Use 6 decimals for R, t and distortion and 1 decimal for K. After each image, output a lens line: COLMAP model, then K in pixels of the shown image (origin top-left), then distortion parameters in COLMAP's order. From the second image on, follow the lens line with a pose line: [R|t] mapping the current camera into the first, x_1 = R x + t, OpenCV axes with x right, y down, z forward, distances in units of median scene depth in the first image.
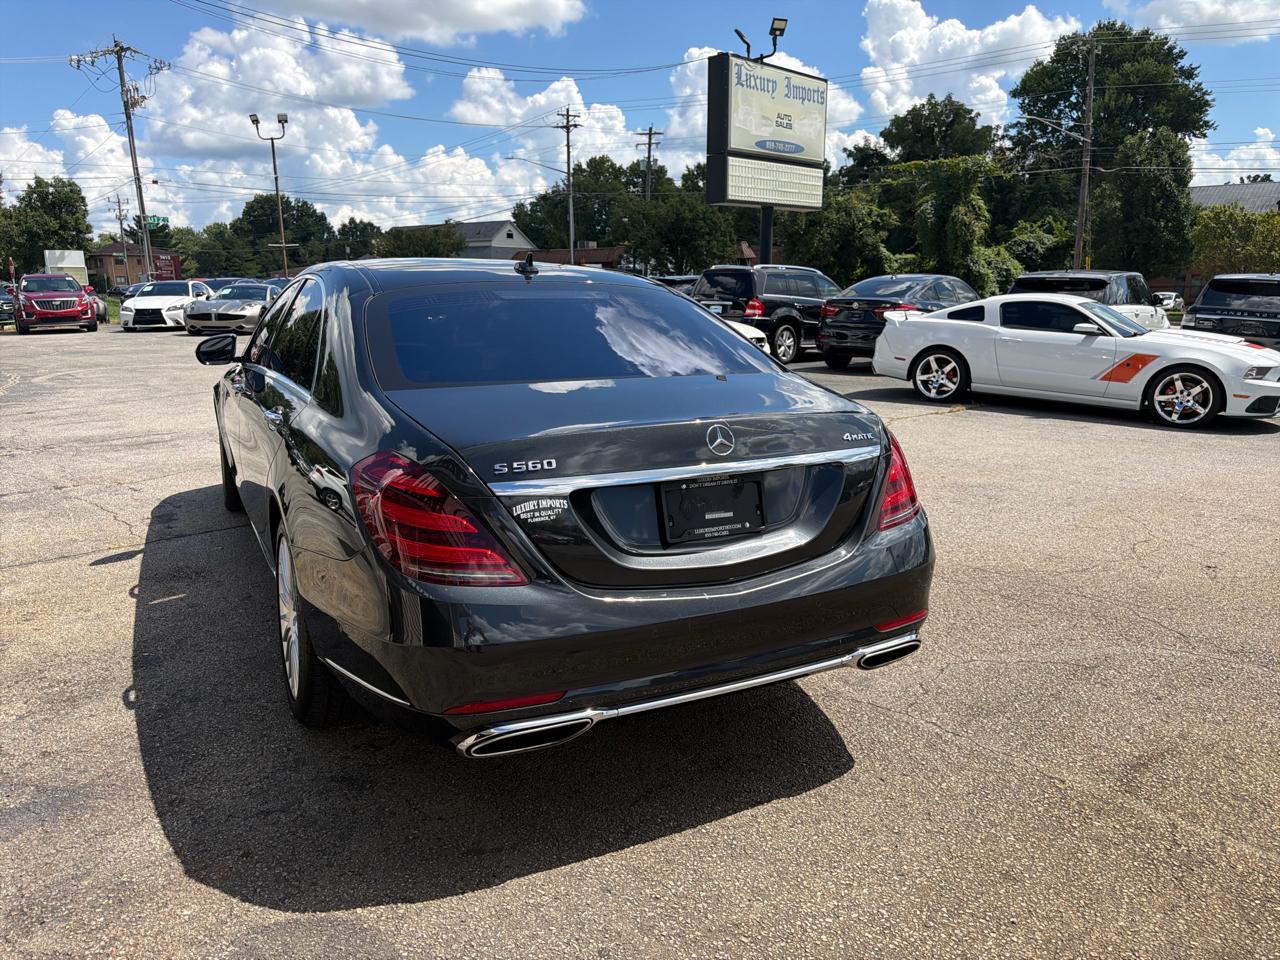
lens RADIAL K [[905.2, 0, 638.8], [0, 905.2, 488.8], [0, 0, 1]] dist [0.032282, -0.043565]
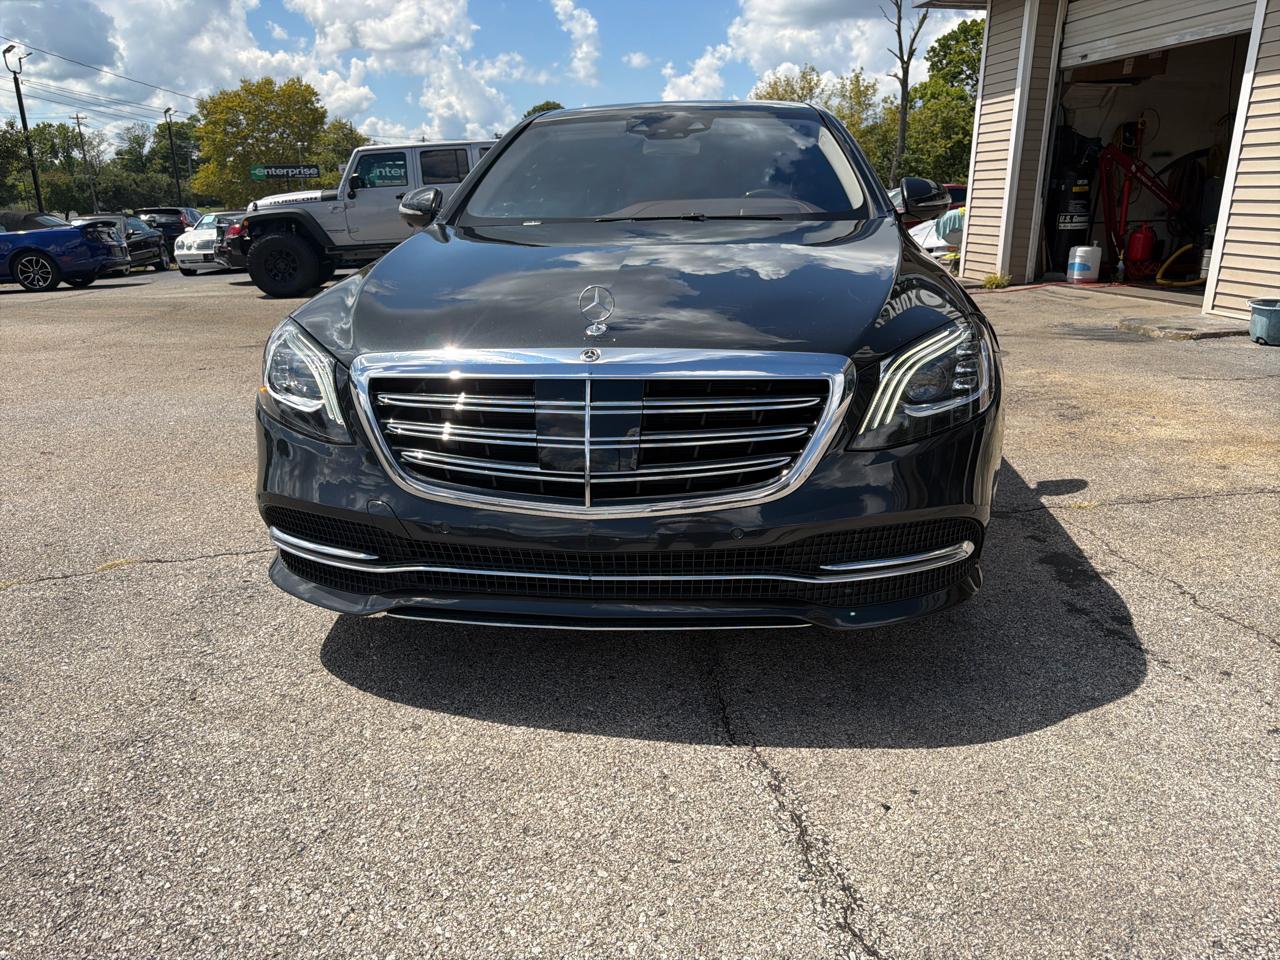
lens RADIAL K [[909.0, 0, 655.9], [0, 909.0, 476.6], [0, 0, 1]] dist [0.002977, -0.003825]
pose [[-0.835918, -0.150268, 0.527883, -0.069044], [0.133875, 0.876918, 0.461619, -0.031778], [-0.532277, 0.456546, -0.712914, 0.170587]]
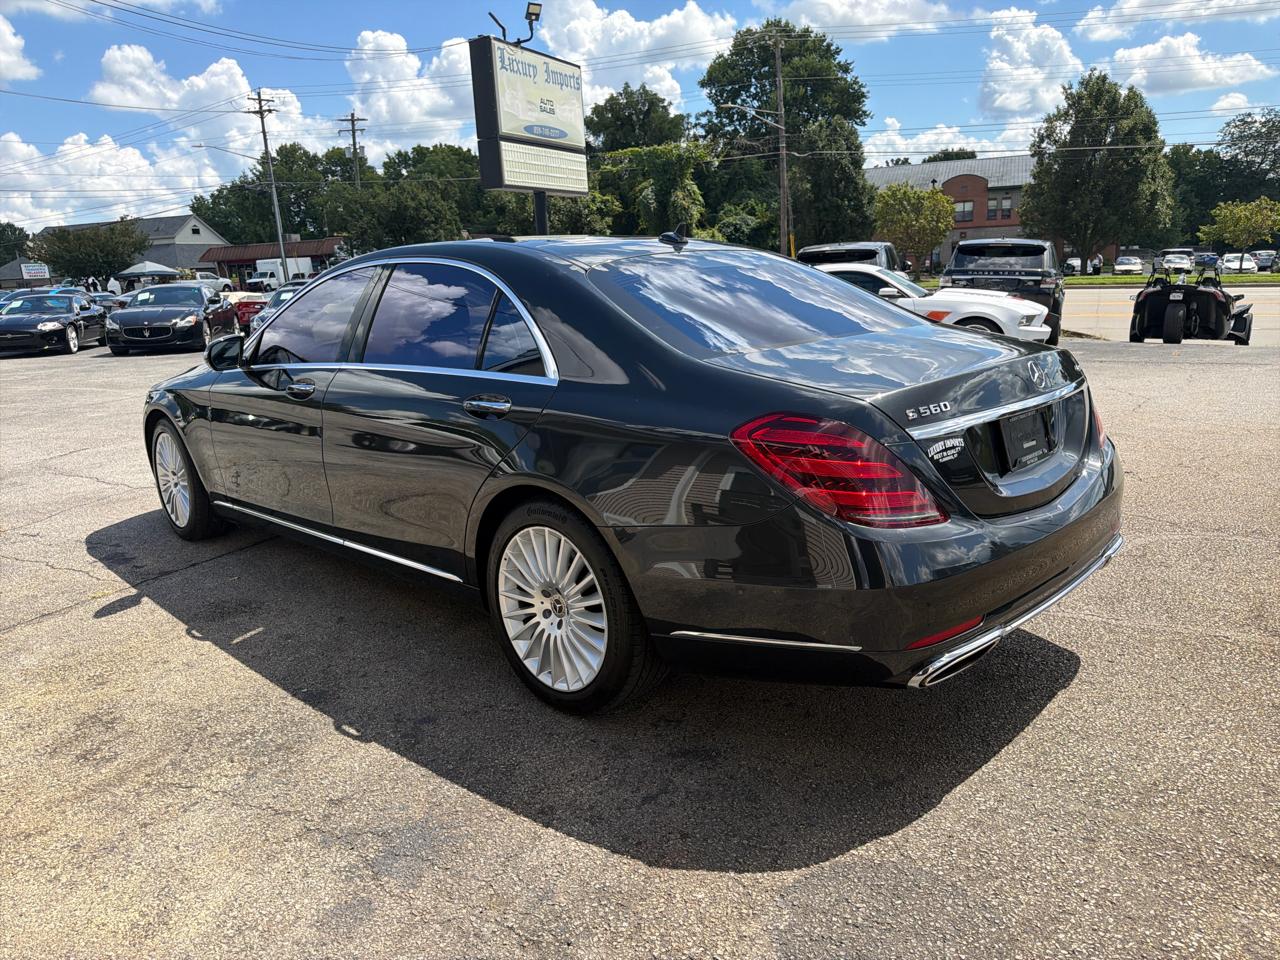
lens RADIAL K [[905.9, 0, 650.0], [0, 905.9, 490.5], [0, 0, 1]] dist [0.008238, -0.008060]
pose [[0.946822, -0.118426, 0.299171, -0.034521], [0.114200, 0.992954, 0.031637, -0.000123], [-0.300809, 0.004211, 0.953675, 0.003797]]
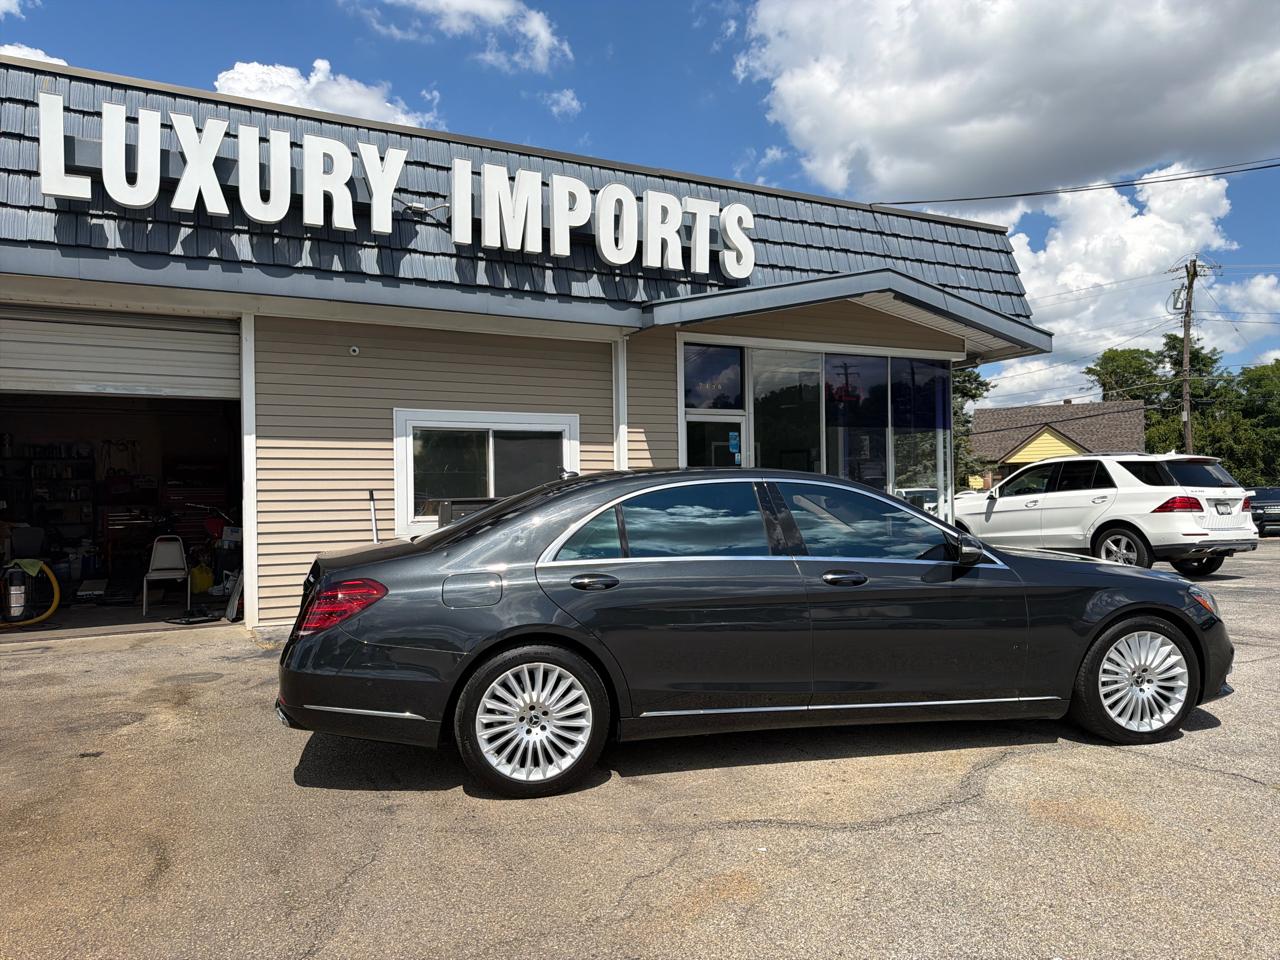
lens RADIAL K [[892.6, 0, 637.1], [0, 892.6, 498.7], [0, 0, 1]] dist [0.067173, -0.095398]
pose [[-0.284096, 0.018881, -0.958610, 0.092301], [-0.195988, 0.977552, 0.077338, -0.025033], [0.938551, 0.209848, -0.274018, 0.109828]]
